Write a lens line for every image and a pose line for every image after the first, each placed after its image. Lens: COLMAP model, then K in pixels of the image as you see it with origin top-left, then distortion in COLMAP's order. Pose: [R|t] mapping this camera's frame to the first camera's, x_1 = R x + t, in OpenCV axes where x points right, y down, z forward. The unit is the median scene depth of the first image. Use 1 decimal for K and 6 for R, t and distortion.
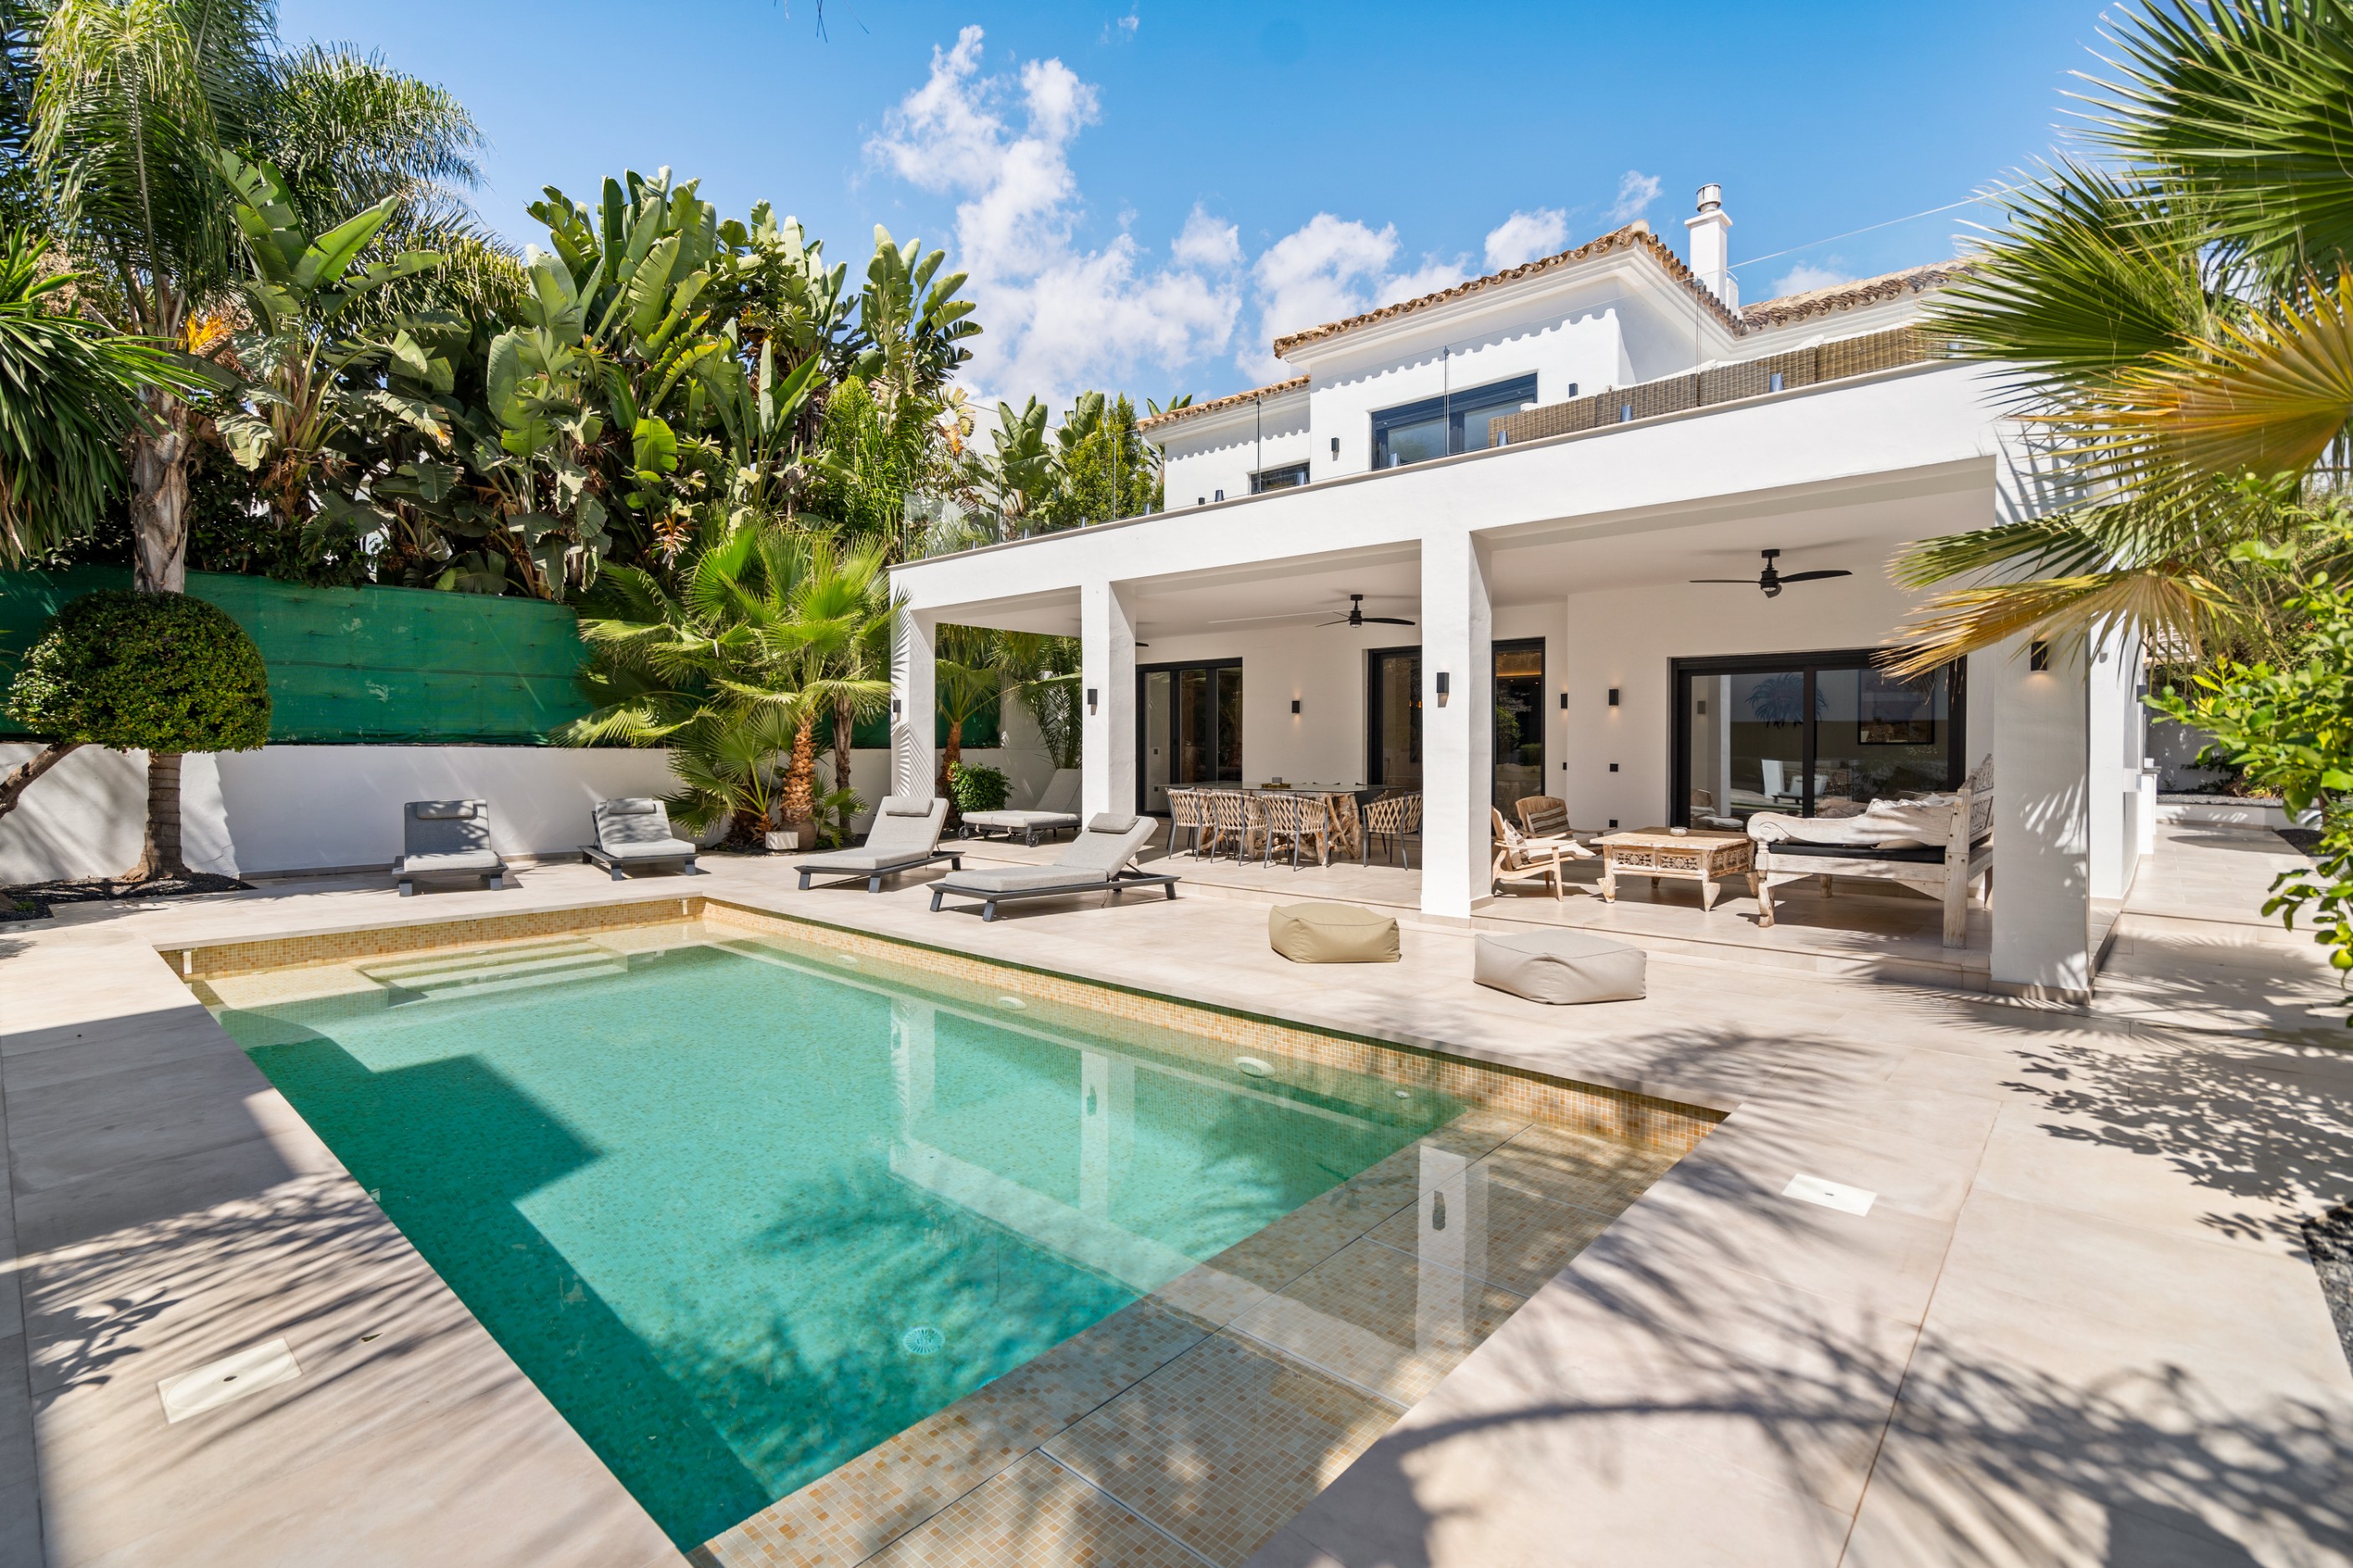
lens RADIAL K [[1082.6, 0, 1161.9], [0, 1082.6, 759.6], [0, 0, 1]] dist [-0.004006, -0.000590]
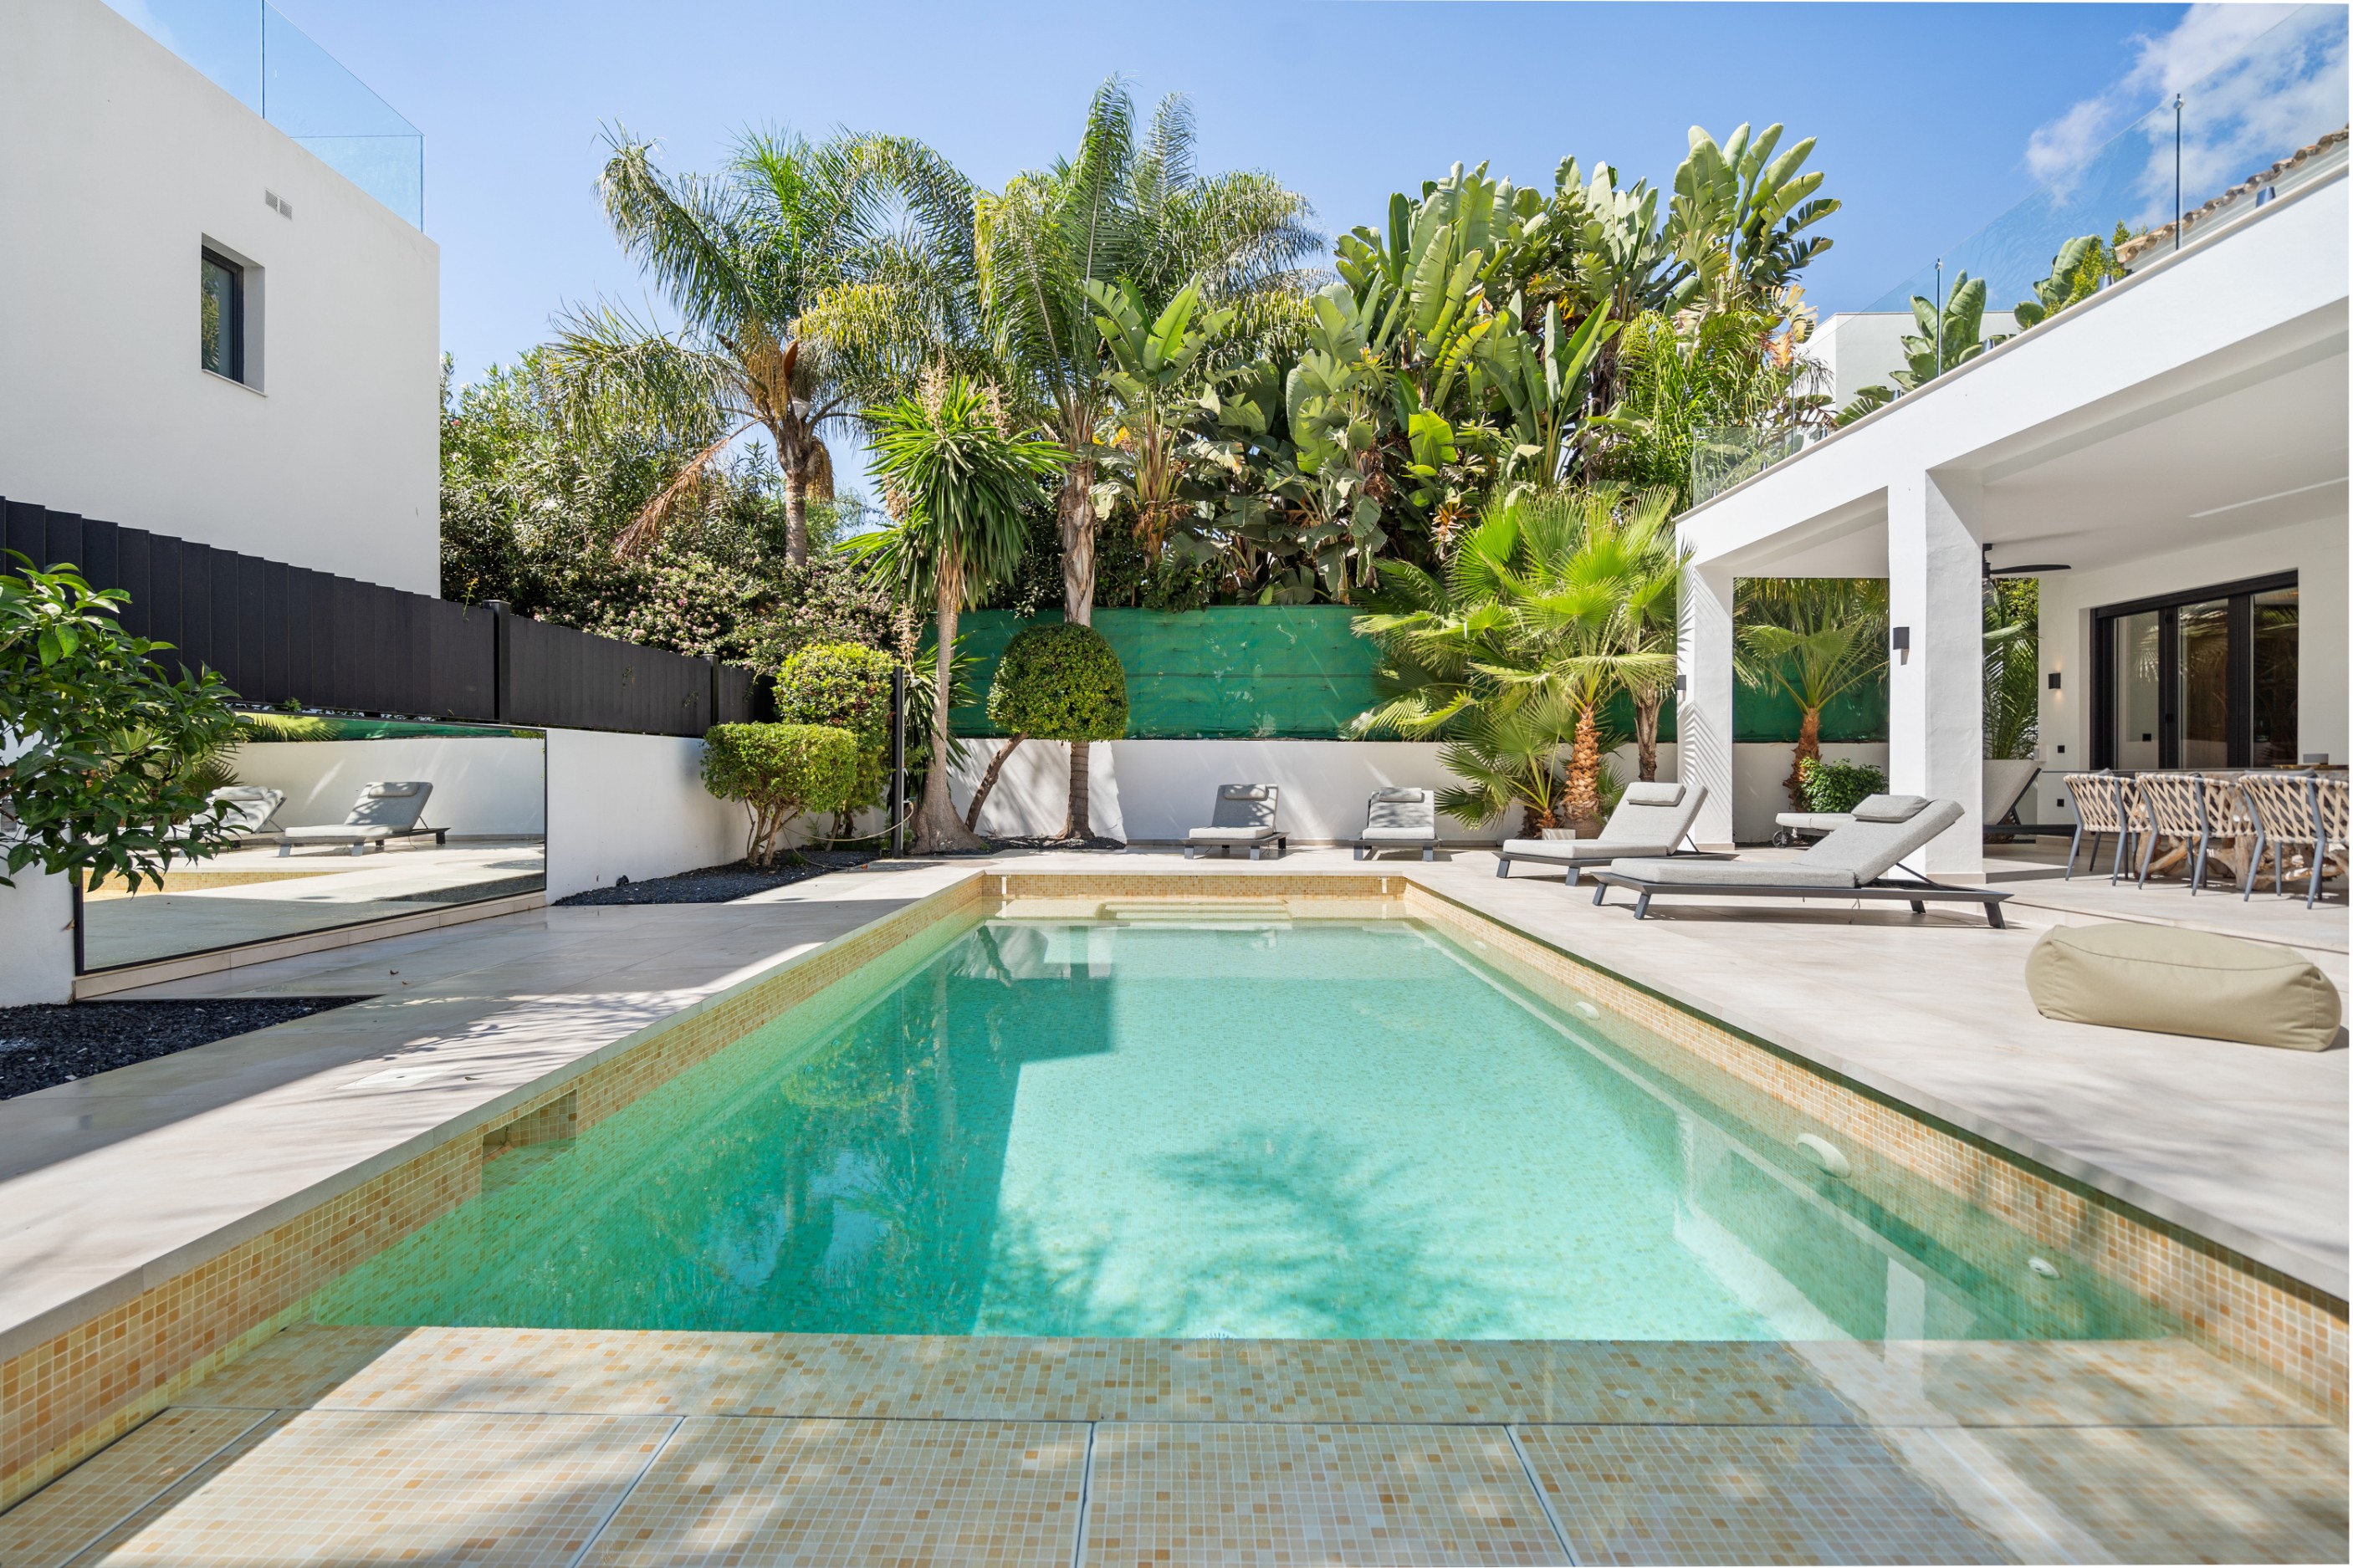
lens RADIAL K [[1089.7, 0, 1176.5], [0, 1089.7, 784.0], [0, 0, 1]] dist [-0.001708, 0.000368]
pose [[0.657063, -0.000334, -0.753835, 0.145696], [-0.008027, 0.999940, -0.007440, 0.042034], [0.753793, 0.010939, 0.657021, 0.161281]]
